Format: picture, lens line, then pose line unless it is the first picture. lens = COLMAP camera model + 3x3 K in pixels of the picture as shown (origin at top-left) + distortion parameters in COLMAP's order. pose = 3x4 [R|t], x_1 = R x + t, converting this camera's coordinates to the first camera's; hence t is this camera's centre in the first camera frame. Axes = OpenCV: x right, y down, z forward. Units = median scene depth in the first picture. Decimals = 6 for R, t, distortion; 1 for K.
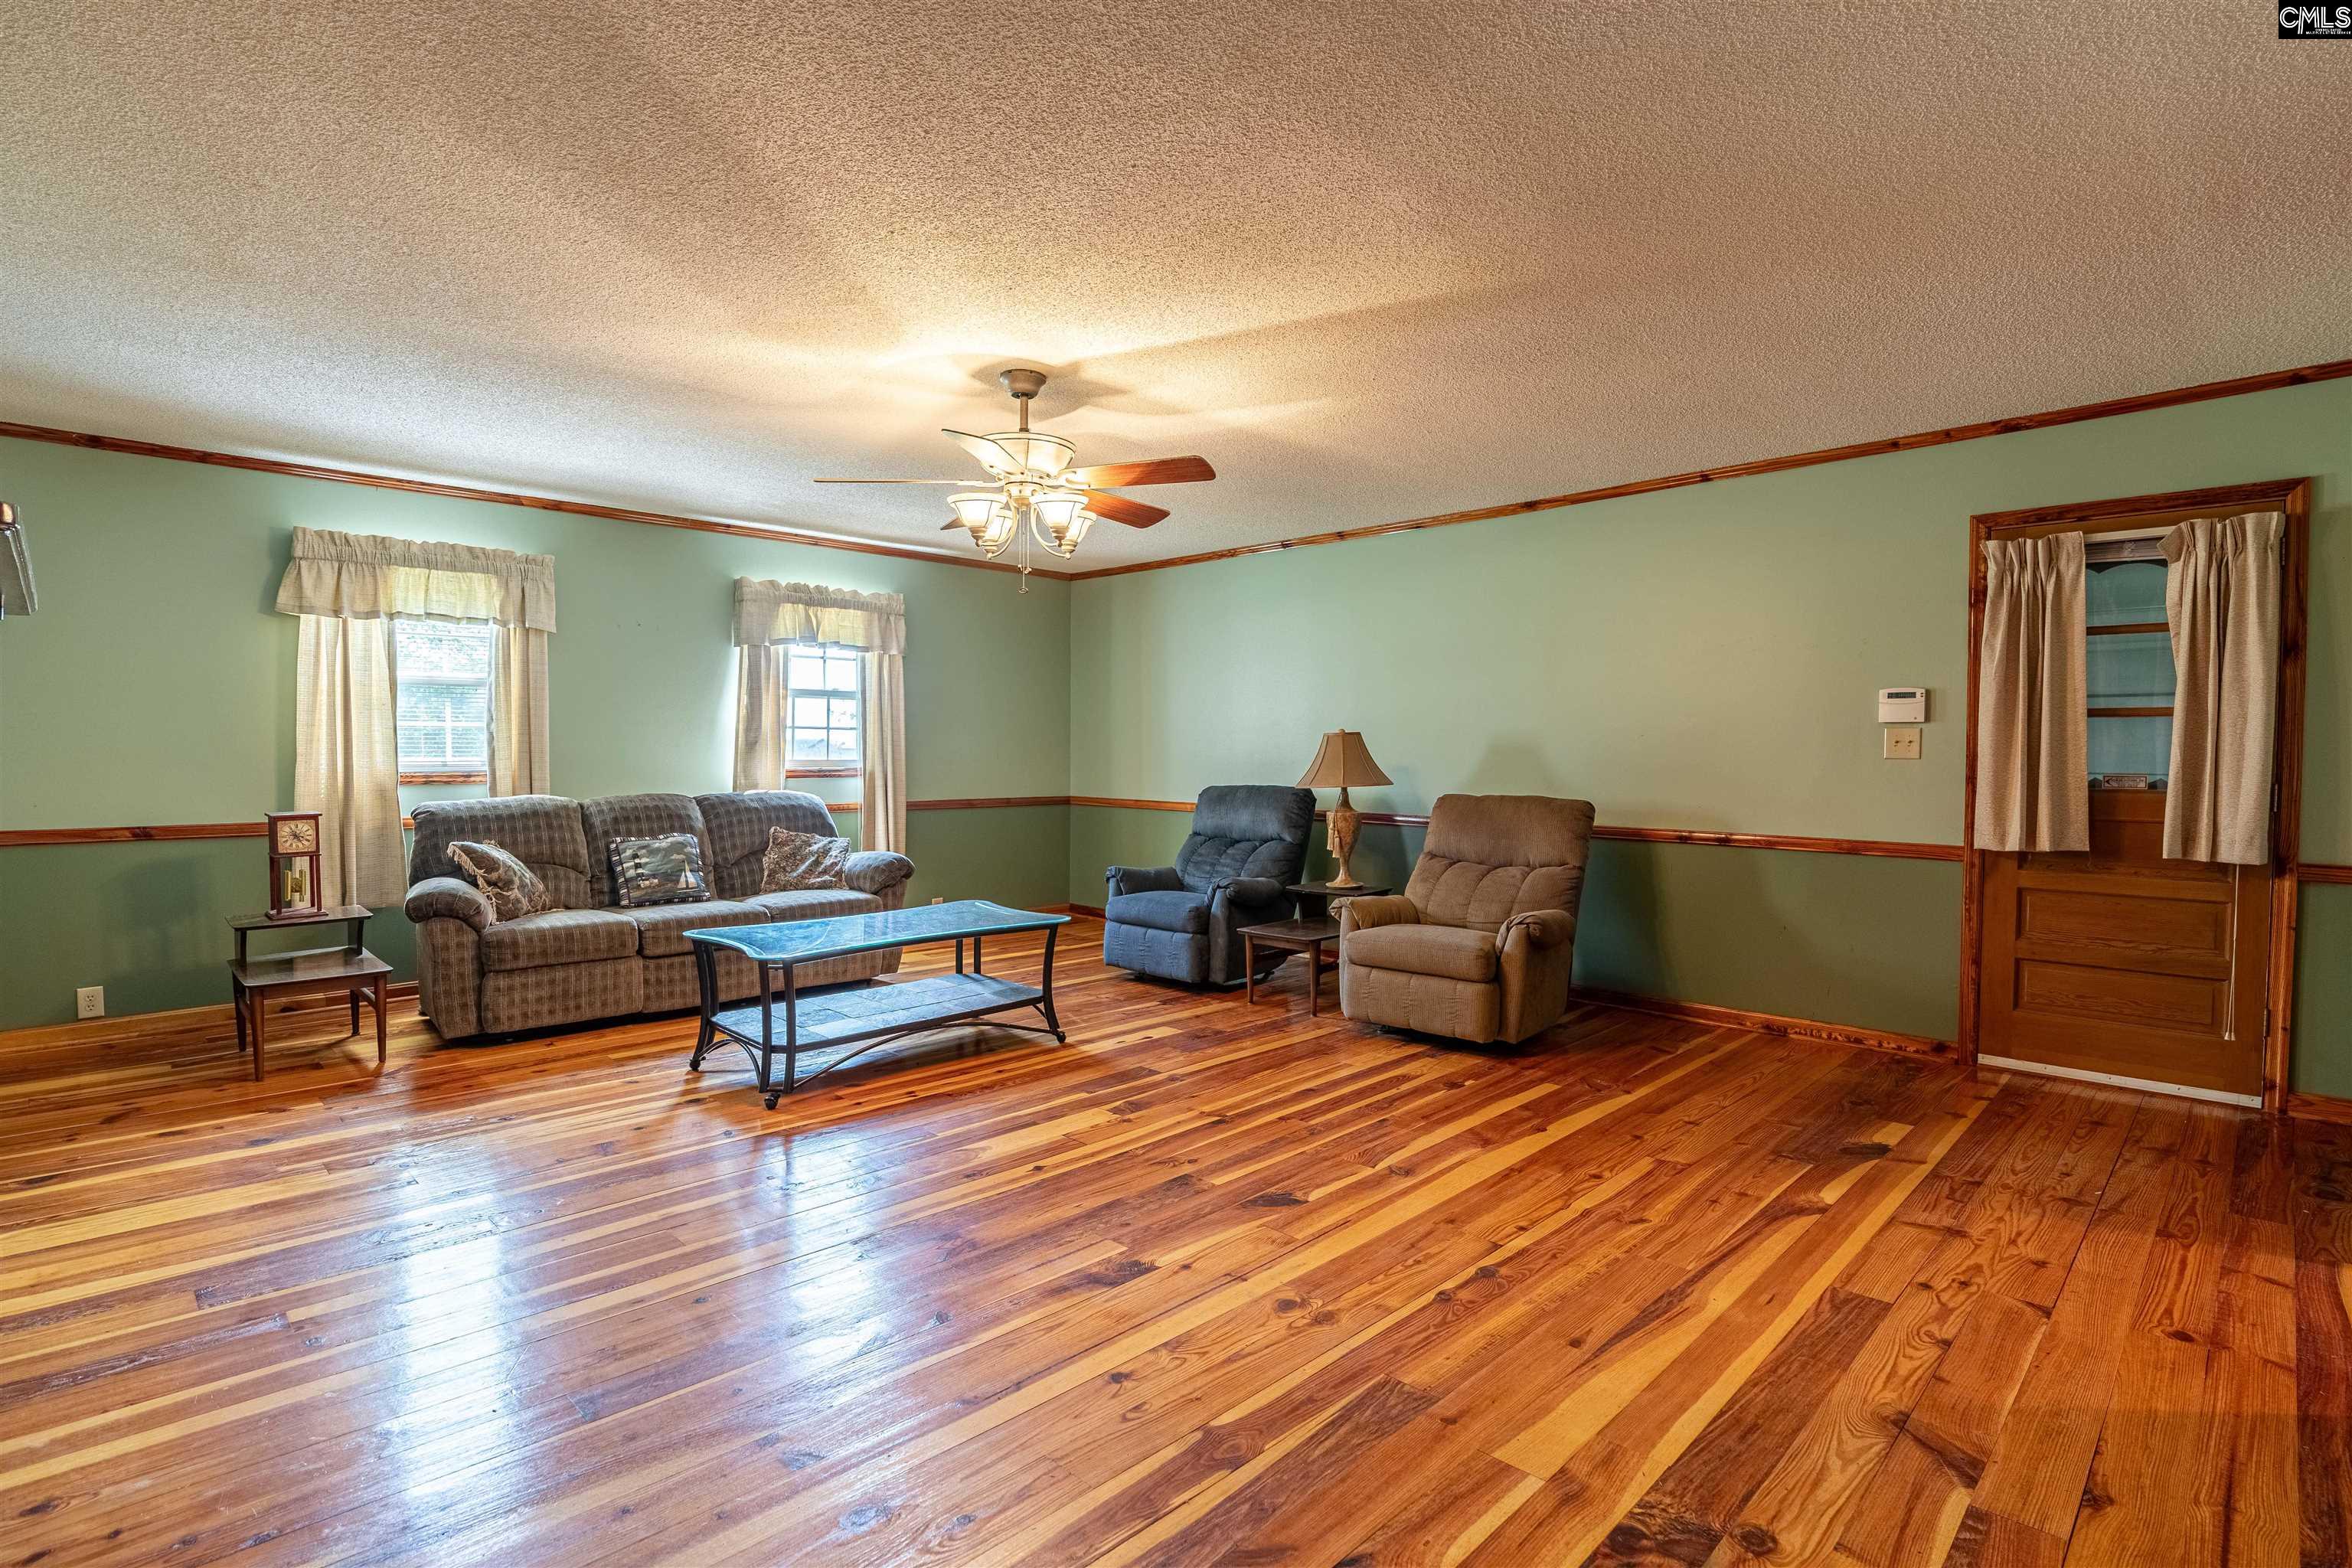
lens RADIAL K [[1105.8, 0, 1177.7], [0, 1105.8, 767.9], [0, 0, 1]] dist [-0.020021, 0.000890]
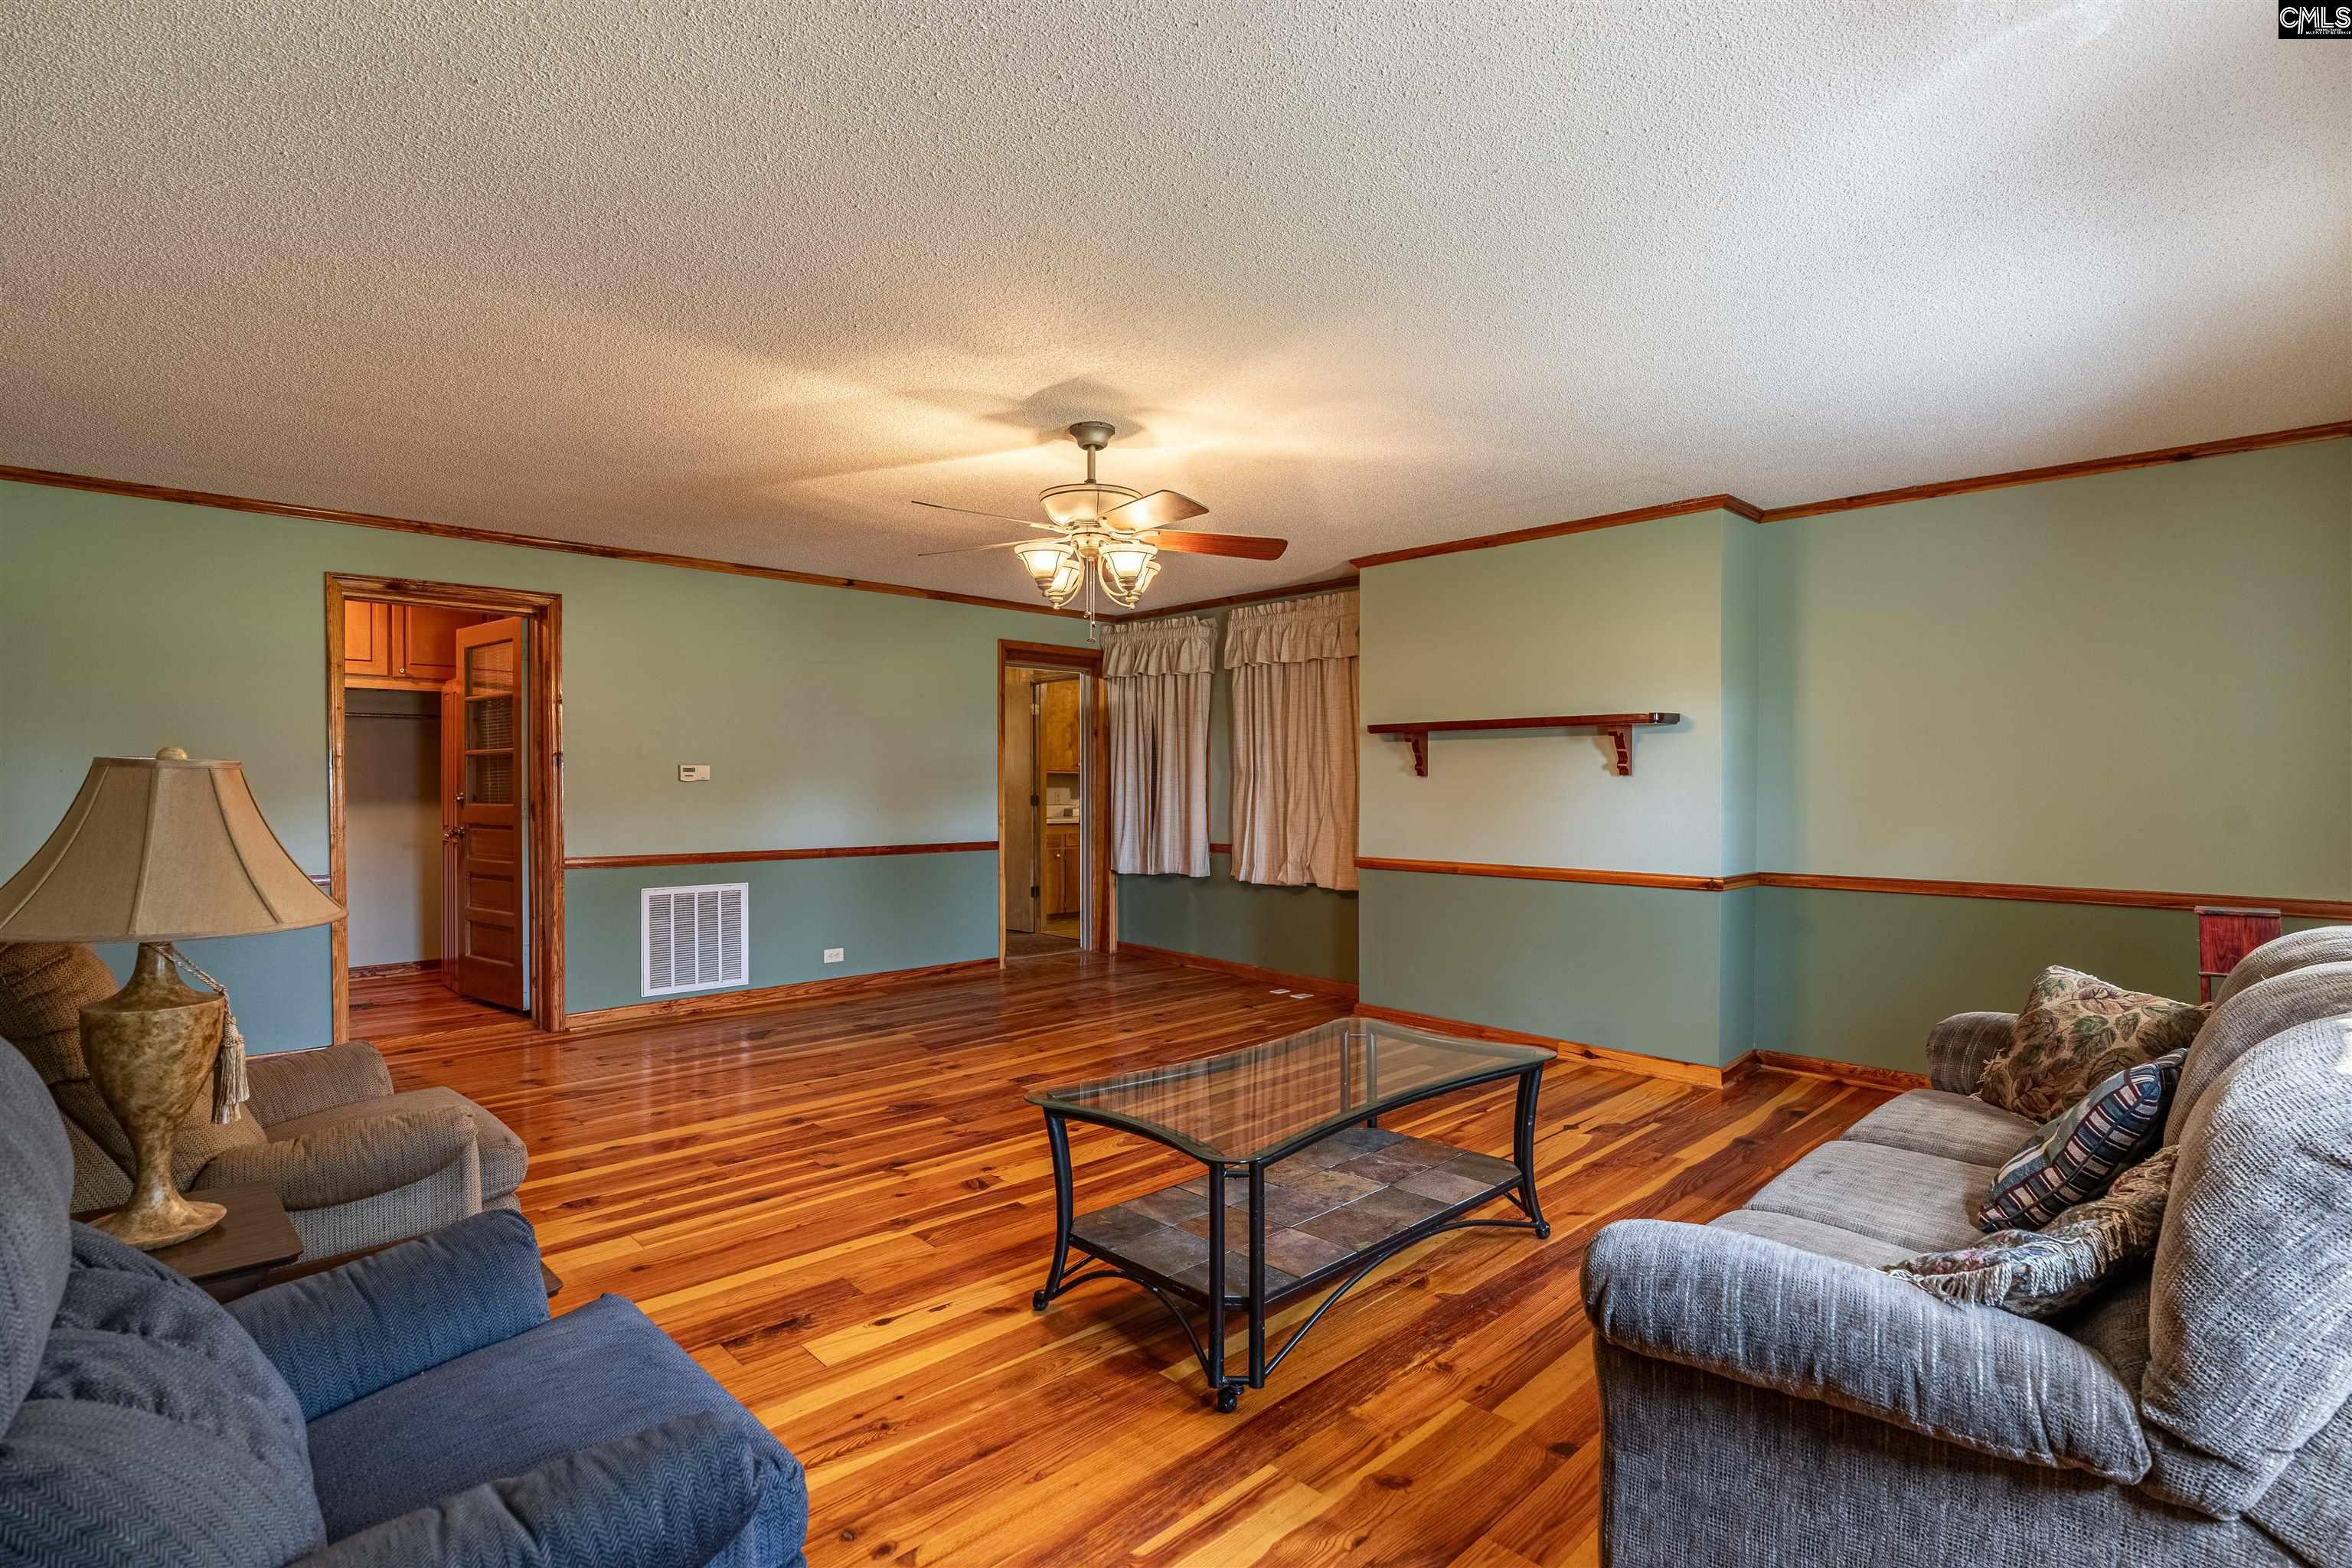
lens RADIAL K [[1105.8, 0, 1175.4], [0, 1105.8, 779.3], [0, 0, 1]] dist [-0.020021, 0.000890]
pose [[-0.999555, -0.005639, 0.029275, -0.244055], [-0.005326, 0.999928, 0.010747, -0.048007], [-0.029334, 0.010586, -0.999514, 1.982345]]
